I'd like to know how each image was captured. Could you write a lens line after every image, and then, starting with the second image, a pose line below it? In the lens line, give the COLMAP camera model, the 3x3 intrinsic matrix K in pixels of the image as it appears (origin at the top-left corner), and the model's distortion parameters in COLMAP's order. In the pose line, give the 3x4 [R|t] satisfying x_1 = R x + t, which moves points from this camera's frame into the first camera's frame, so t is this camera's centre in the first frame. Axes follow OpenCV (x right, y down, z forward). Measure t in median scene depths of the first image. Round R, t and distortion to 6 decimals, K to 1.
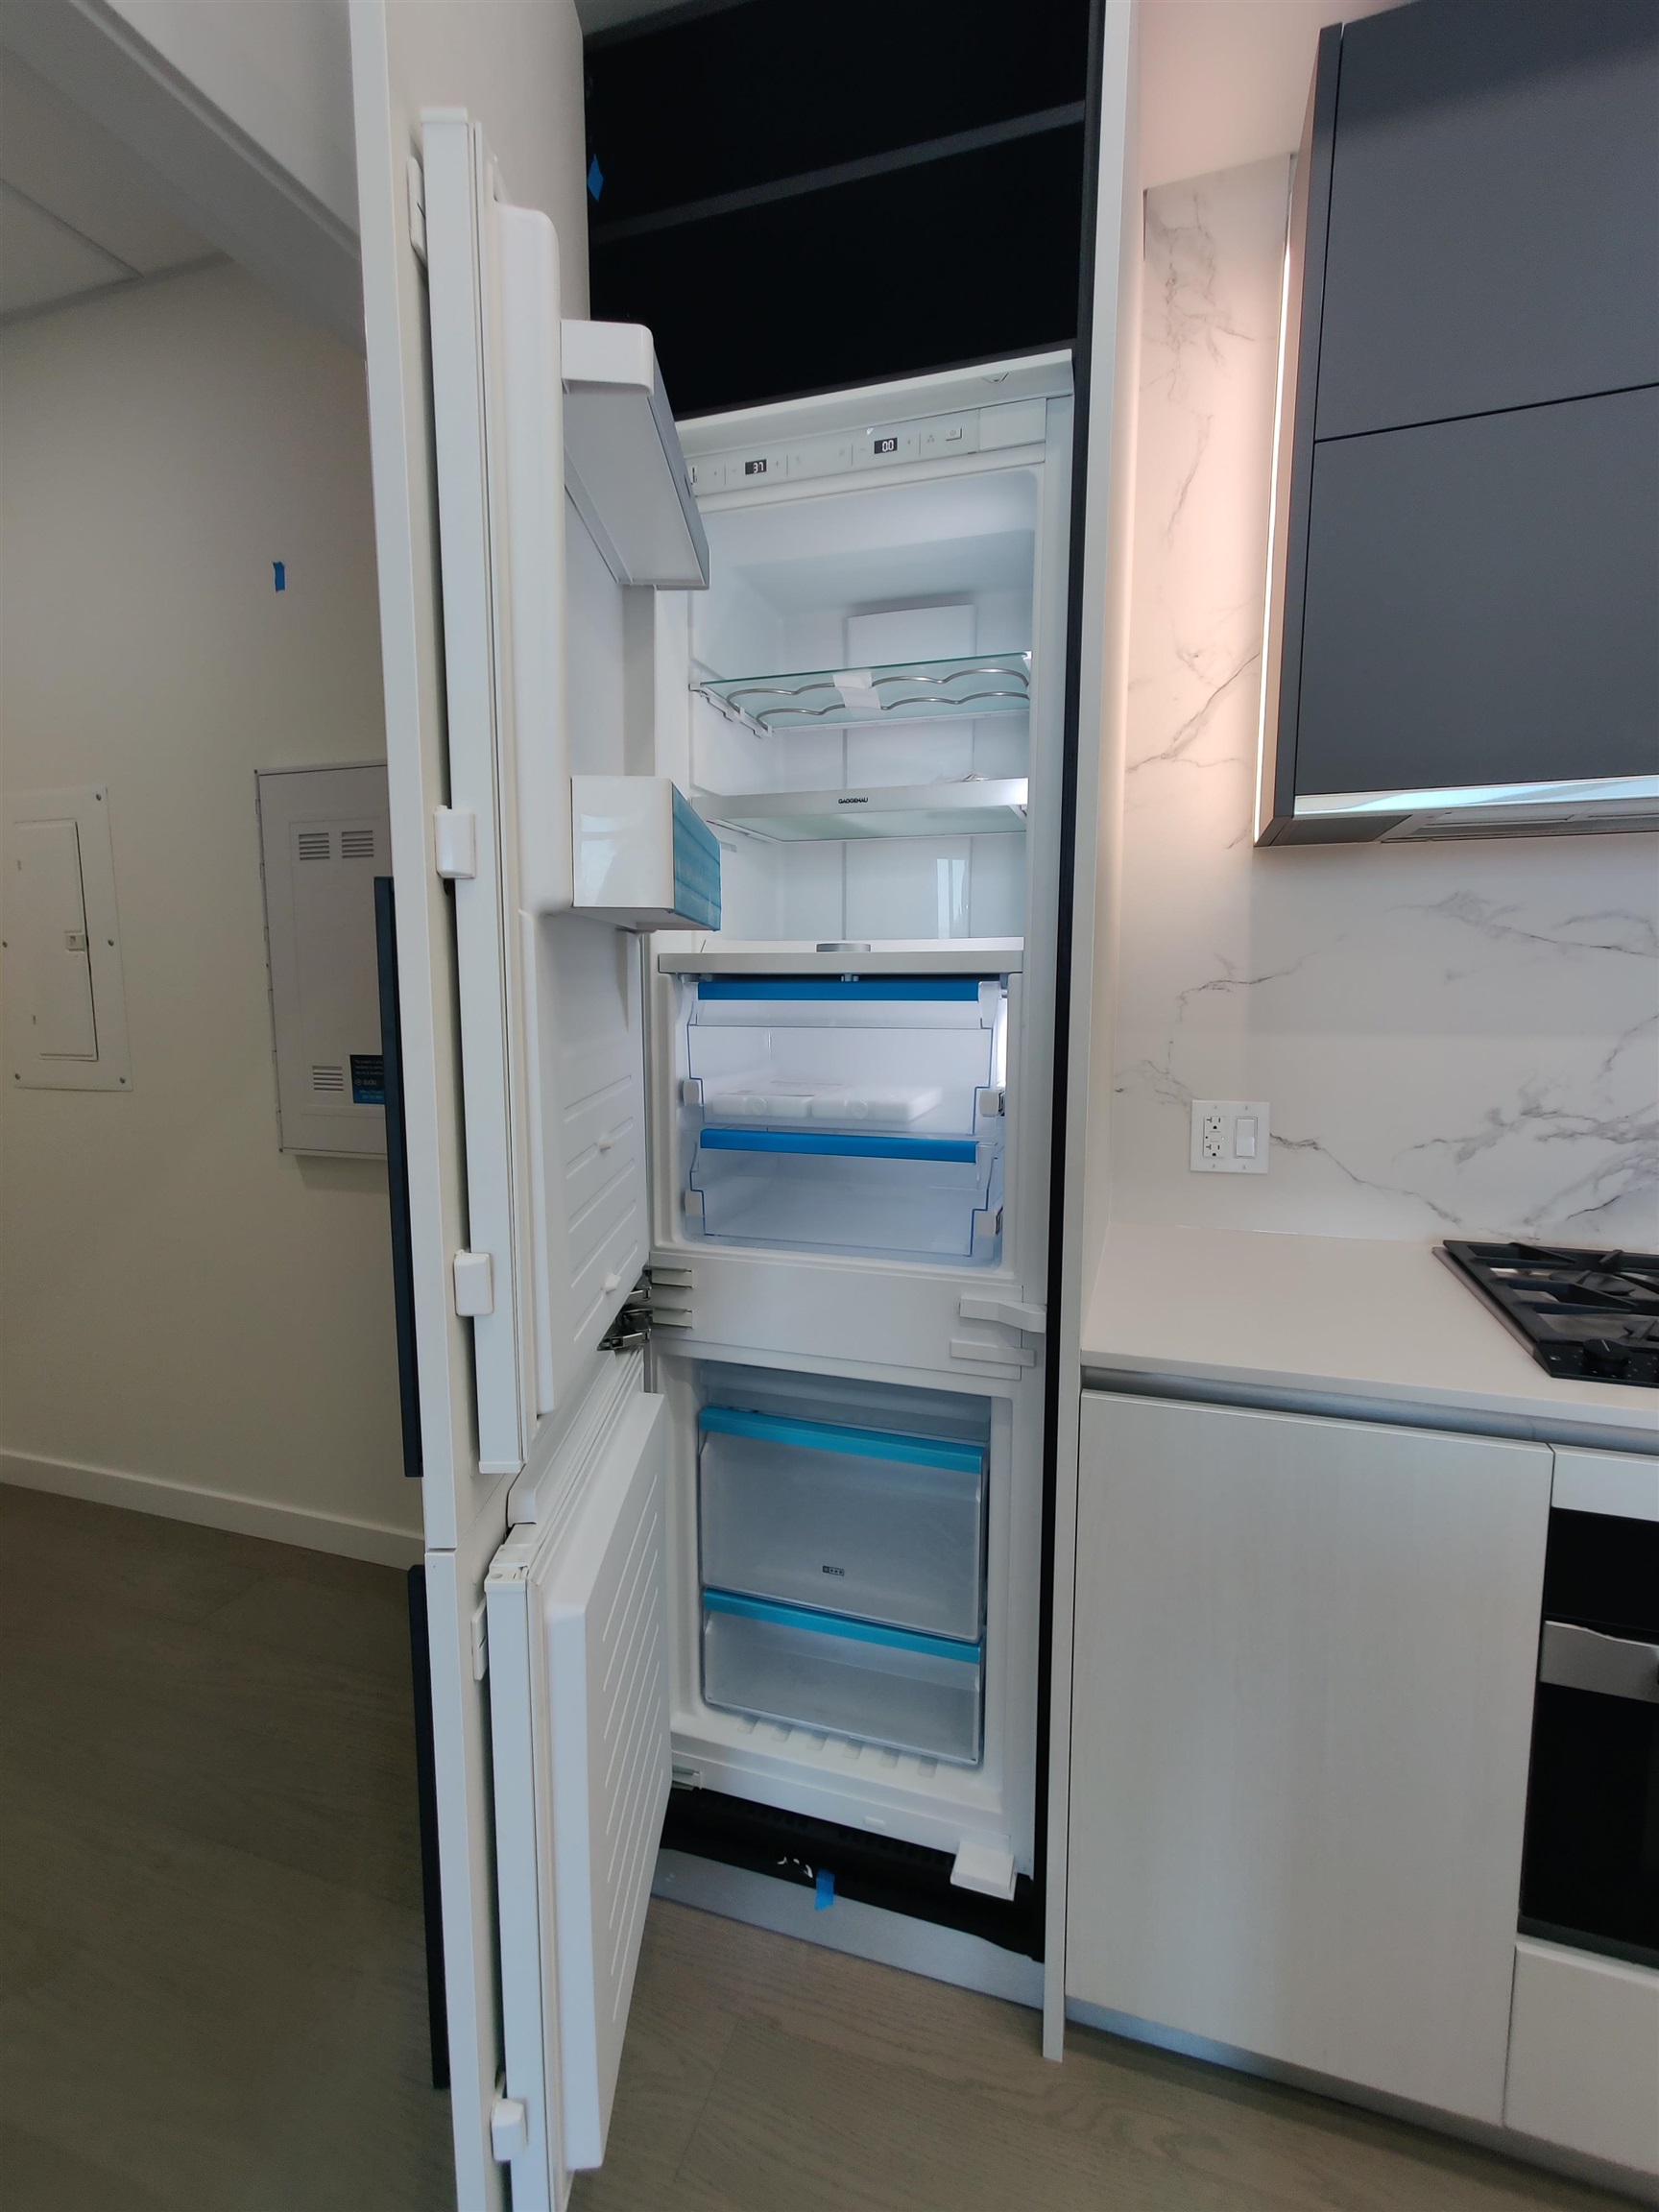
lens RADIAL K [[1031.0, 0, 809.7], [0, 1031.0, 1099.0], [0, 0, 1]] dist [0.003200, 0.002232]
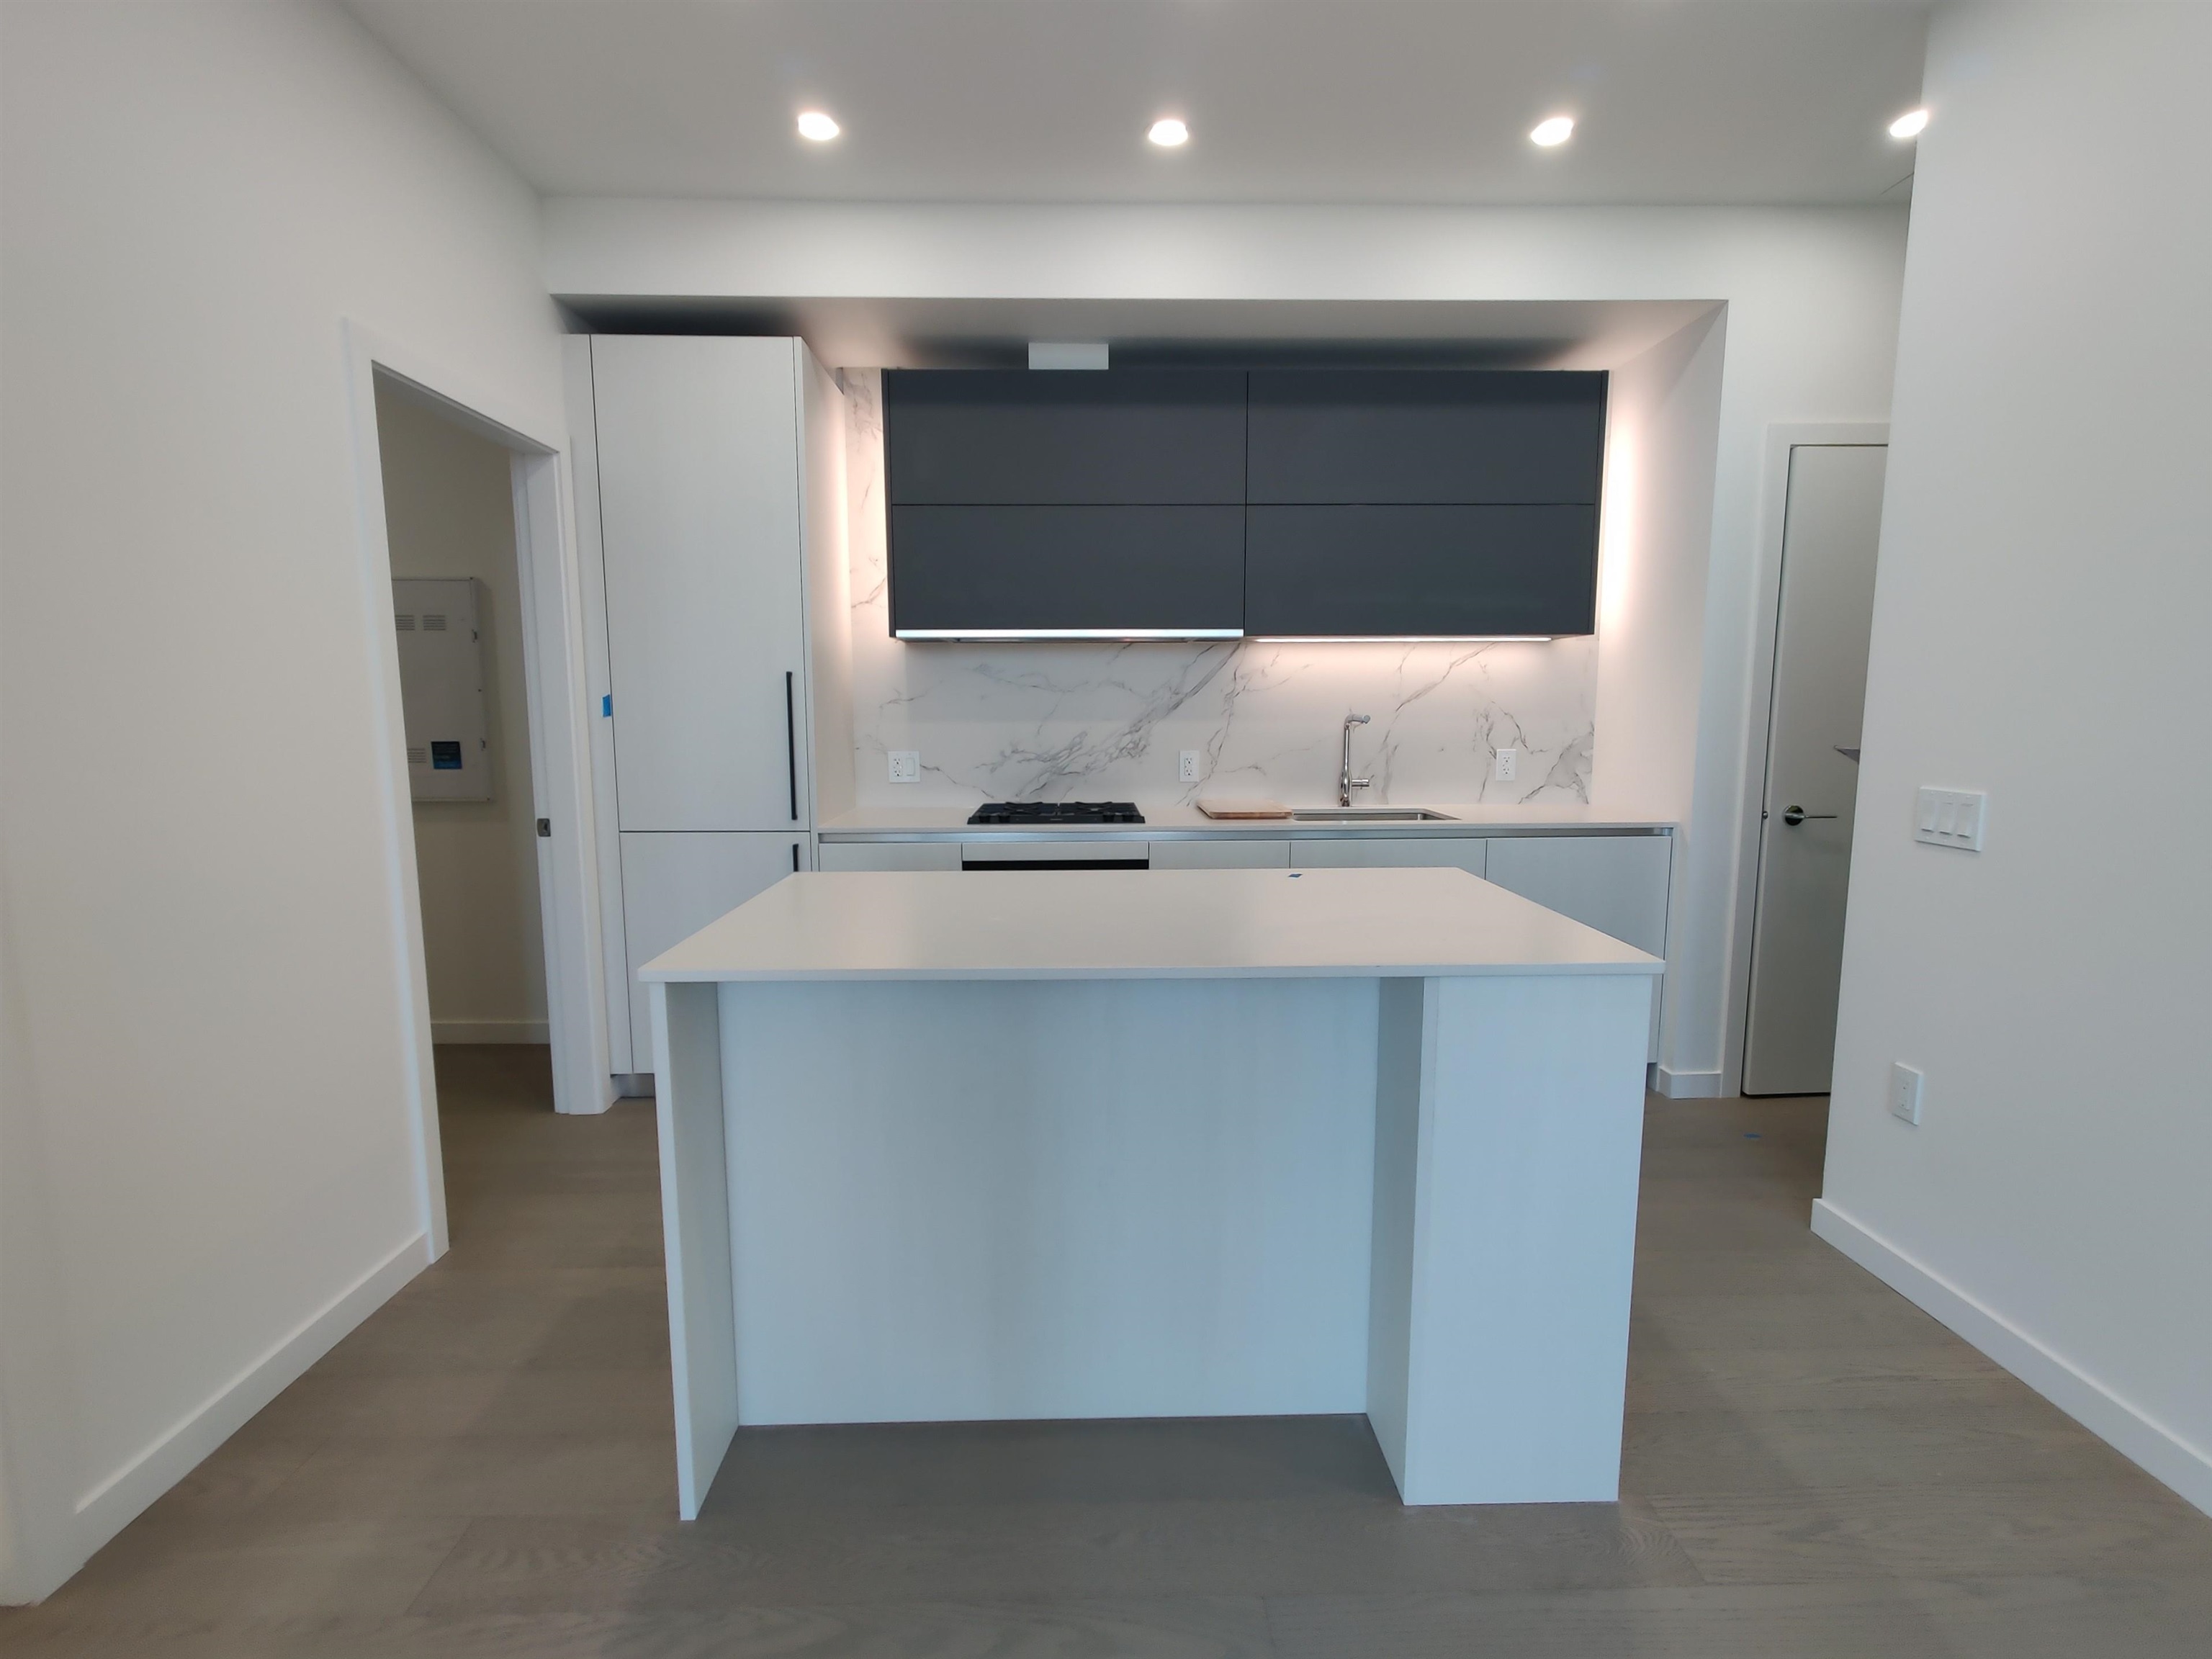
lens RADIAL K [[1084.8, 0, 1093.0], [0, 1084.8, 842.4], [0, 0, 1]] dist [0.003231, 0.001151]
pose [[0.939378, -0.043345, 0.340133, -0.030908], [0.040593, 0.999060, 0.015207, 0.198090], [-0.340473, -0.000478, 0.940254, -1.523269]]
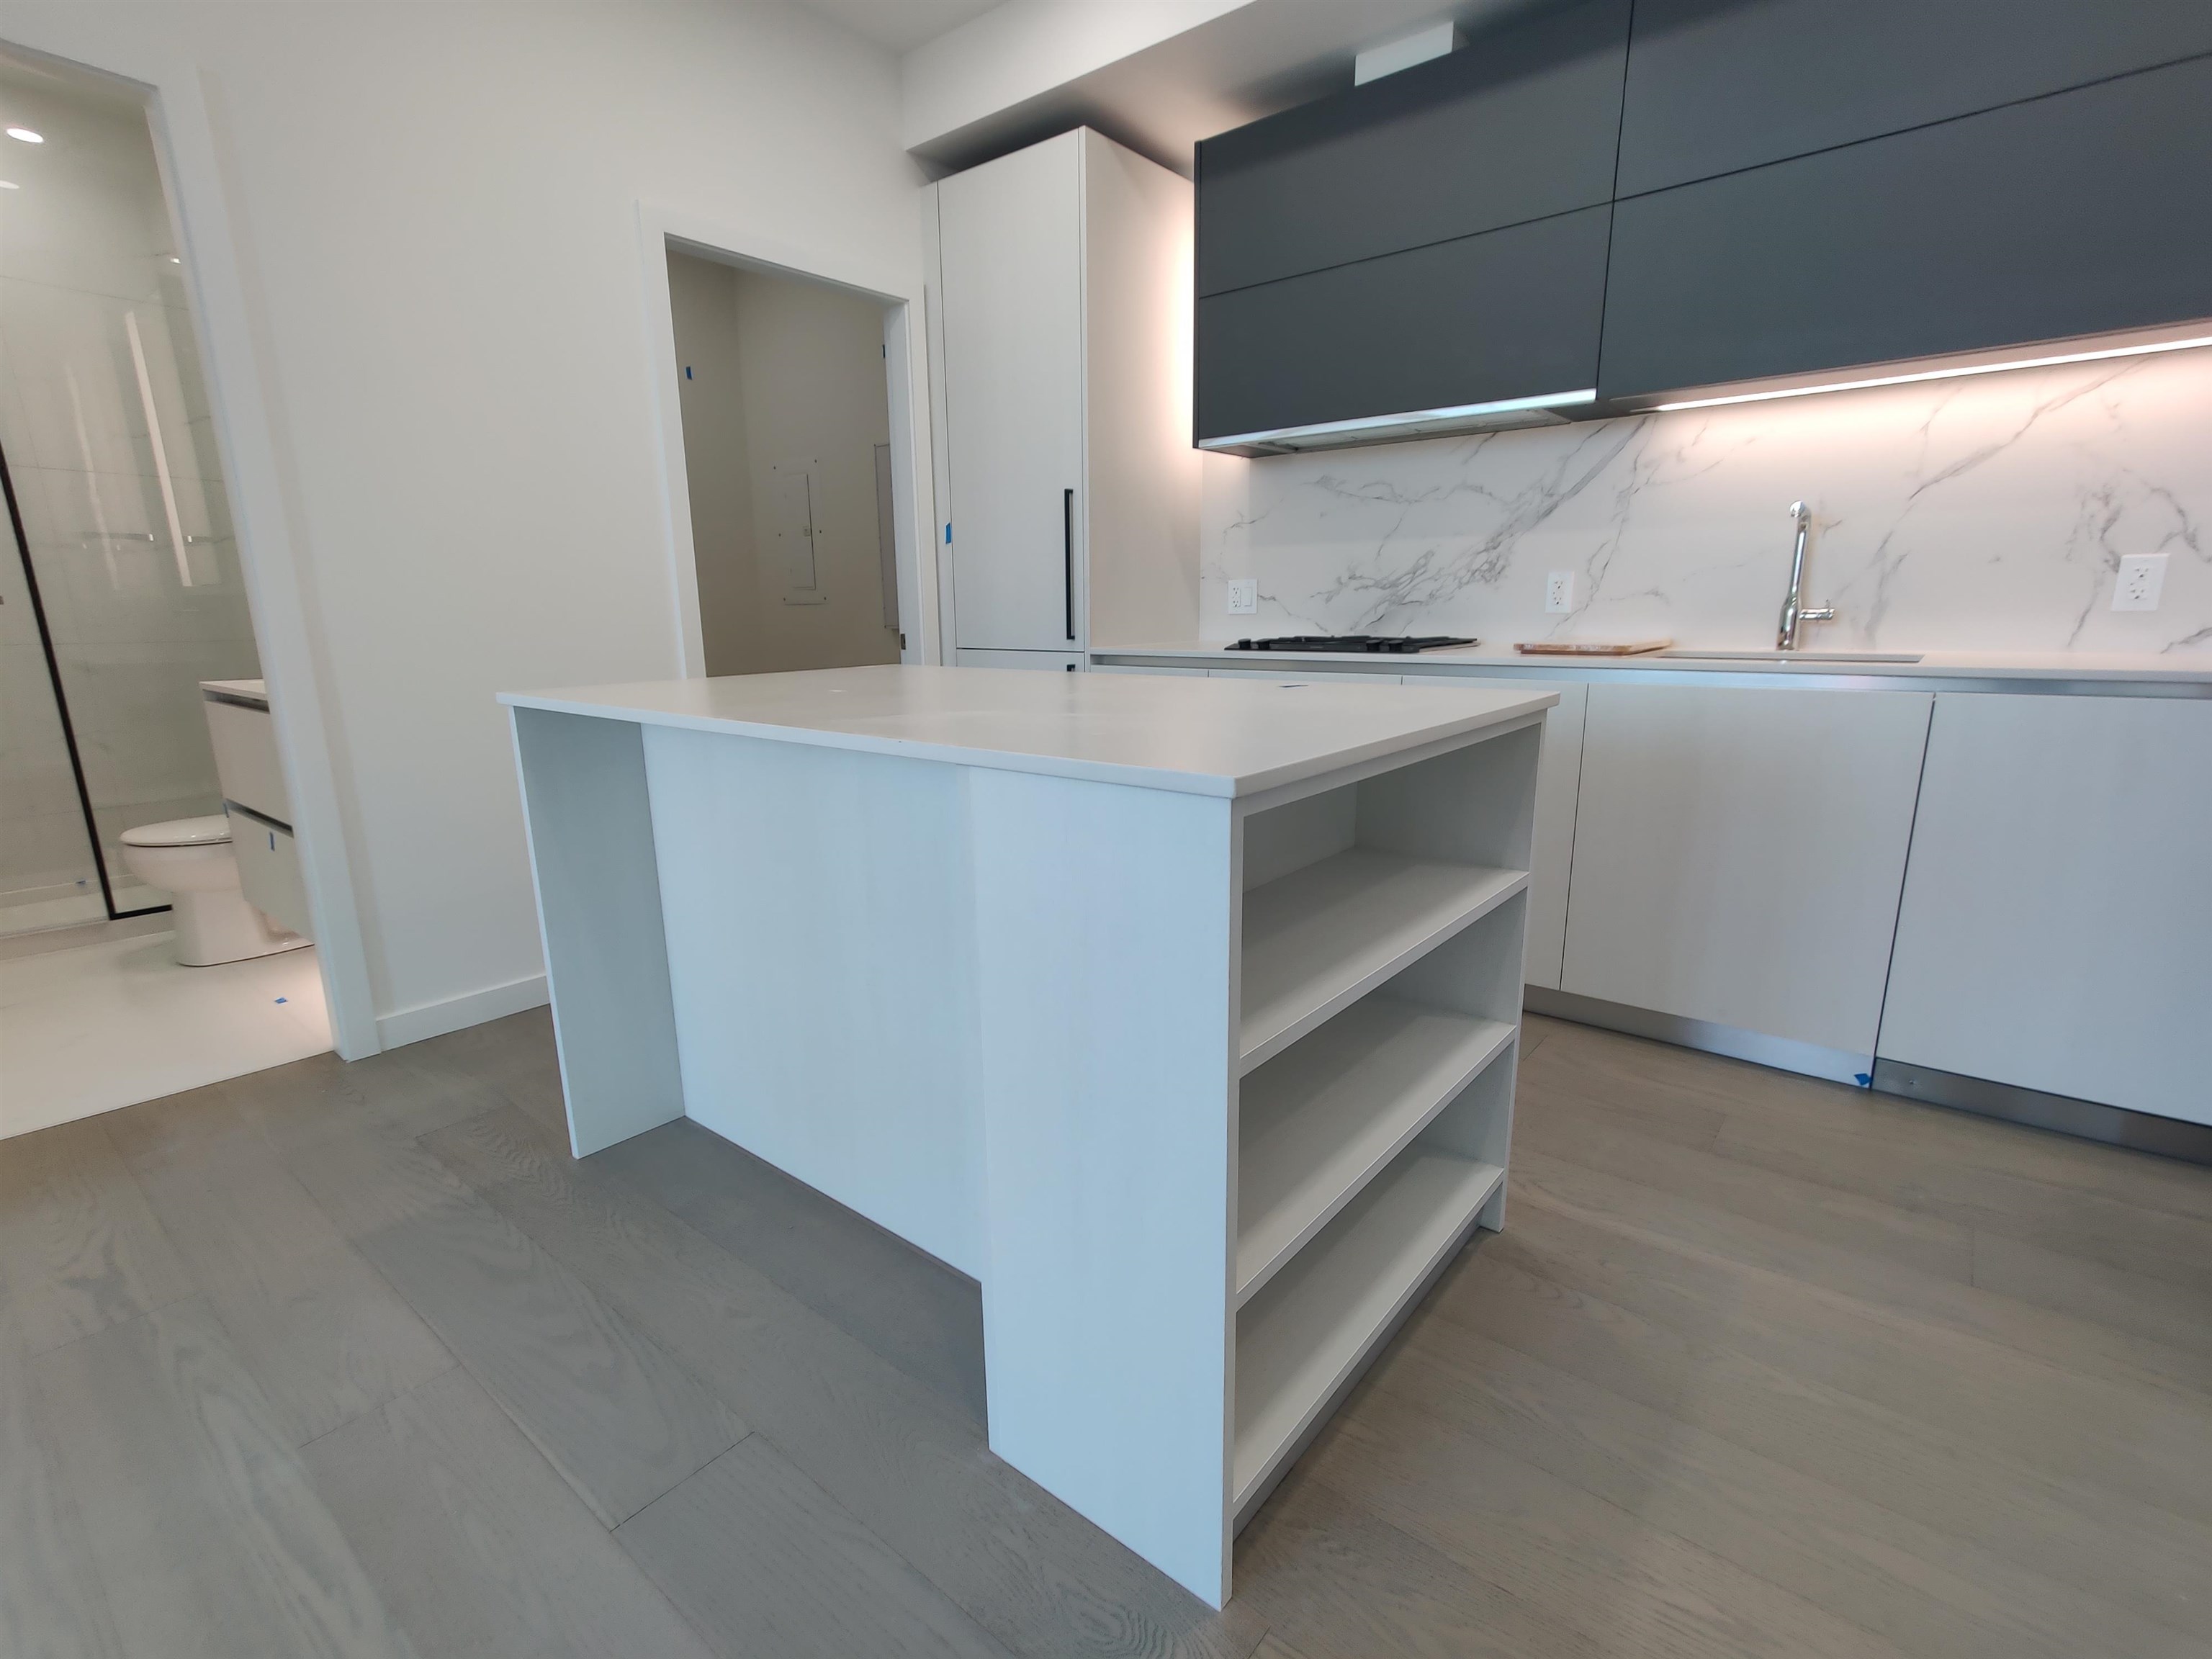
lens RADIAL K [[1031.0, 0, 1106.2], [0, 1031.0, 850.1], [0, 0, 1]] dist [0.003200, 0.002232]
pose [[0.936116, 0.073545, -0.343915, 0.989103], [-0.030928, 0.991317, 0.127803, 0.318537], [0.350328, -0.109002, 0.930263, -1.271975]]
